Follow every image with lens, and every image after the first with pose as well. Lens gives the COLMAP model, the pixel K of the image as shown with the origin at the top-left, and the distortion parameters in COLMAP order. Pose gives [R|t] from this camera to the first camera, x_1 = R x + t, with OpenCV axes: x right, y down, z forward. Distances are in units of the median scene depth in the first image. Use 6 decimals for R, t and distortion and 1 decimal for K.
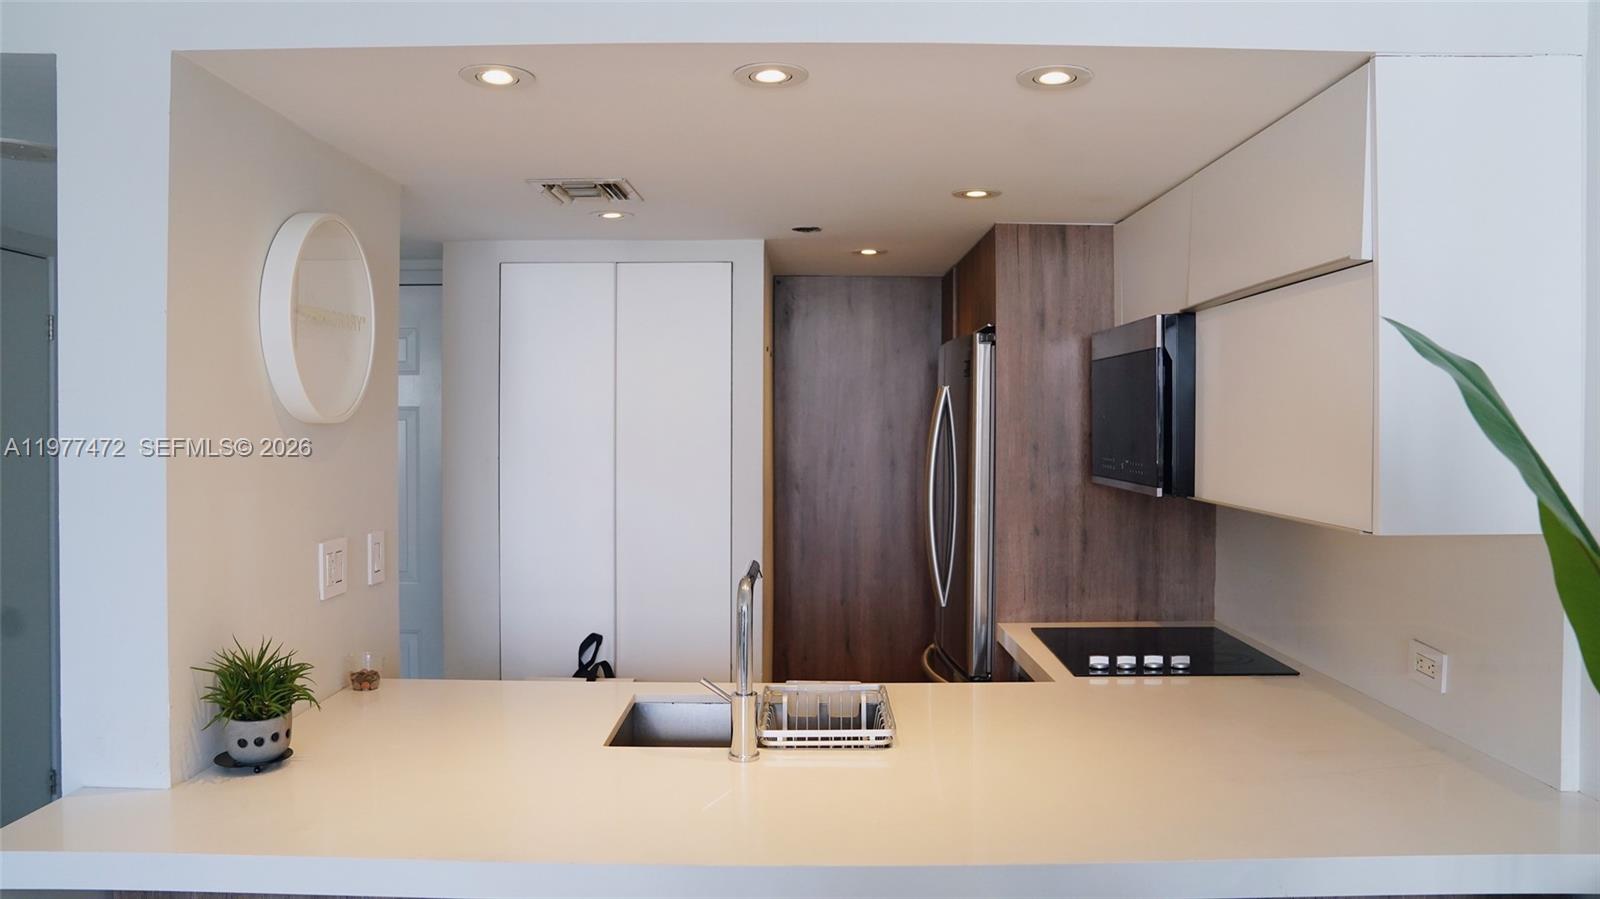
lens RADIAL K [[1114.8, 0, 799.1], [0, 1114.8, 442.1], [0, 0, 1]] dist [-0.134621, 0.098081]
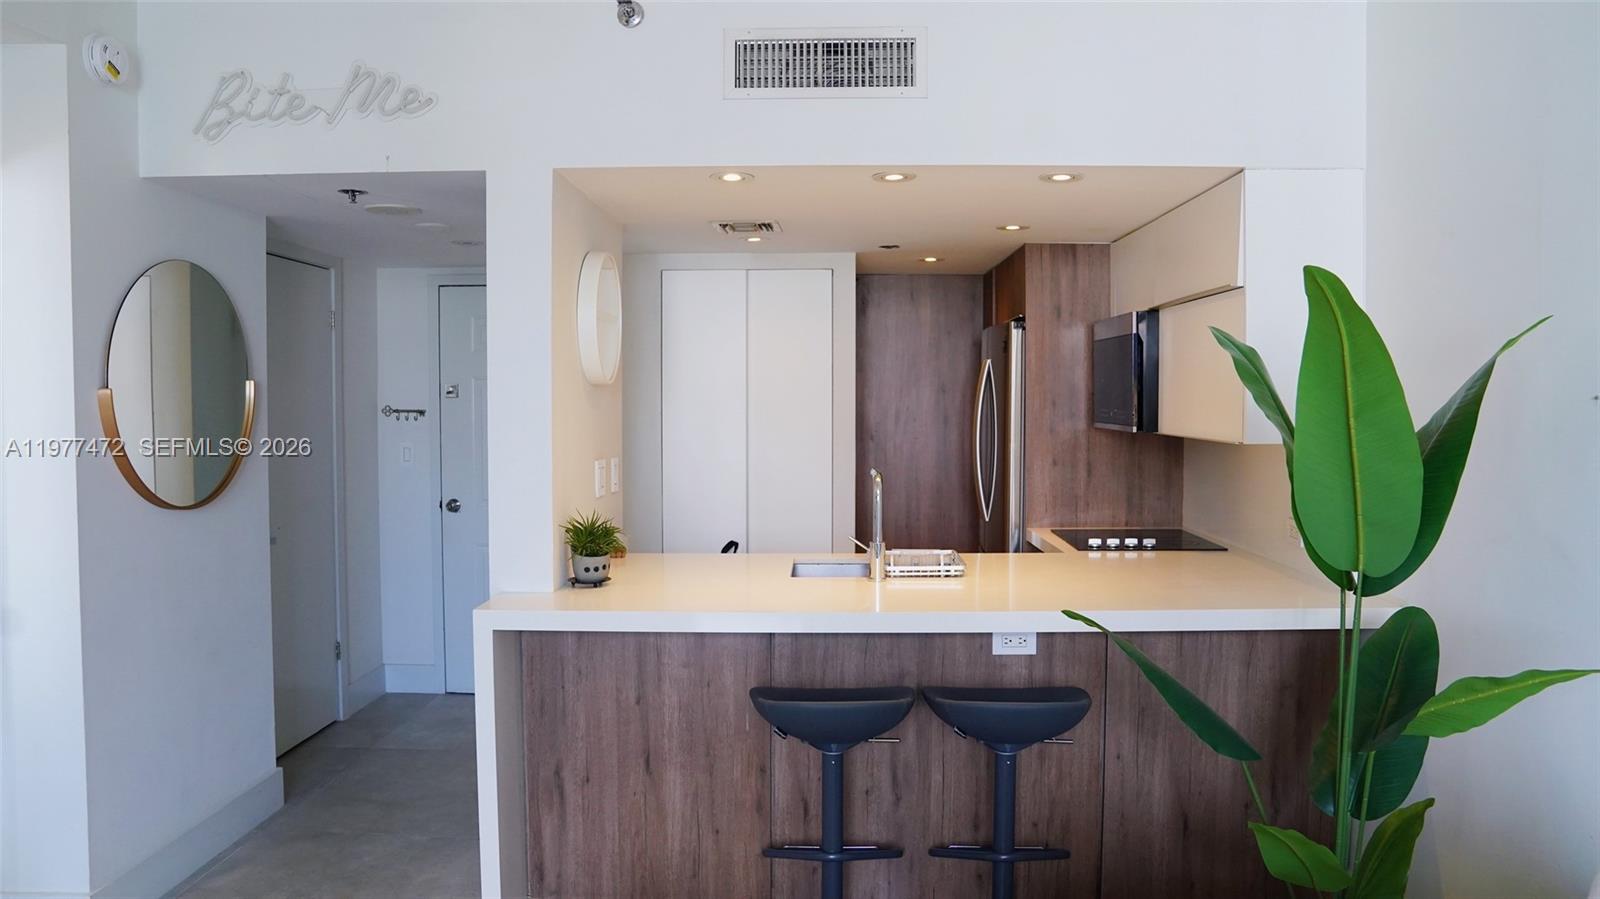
lens RADIAL K [[1114.8, 0, 799.1], [0, 1114.8, 442.1], [0, 0, 1]] dist [-0.134621, 0.098081]
pose [[0.999694, -0.003129, -0.024549, -0.076108], [0.003711, 0.999713, 0.023681, 0.020338], [0.024467, -0.023765, 0.999418, -0.416049]]
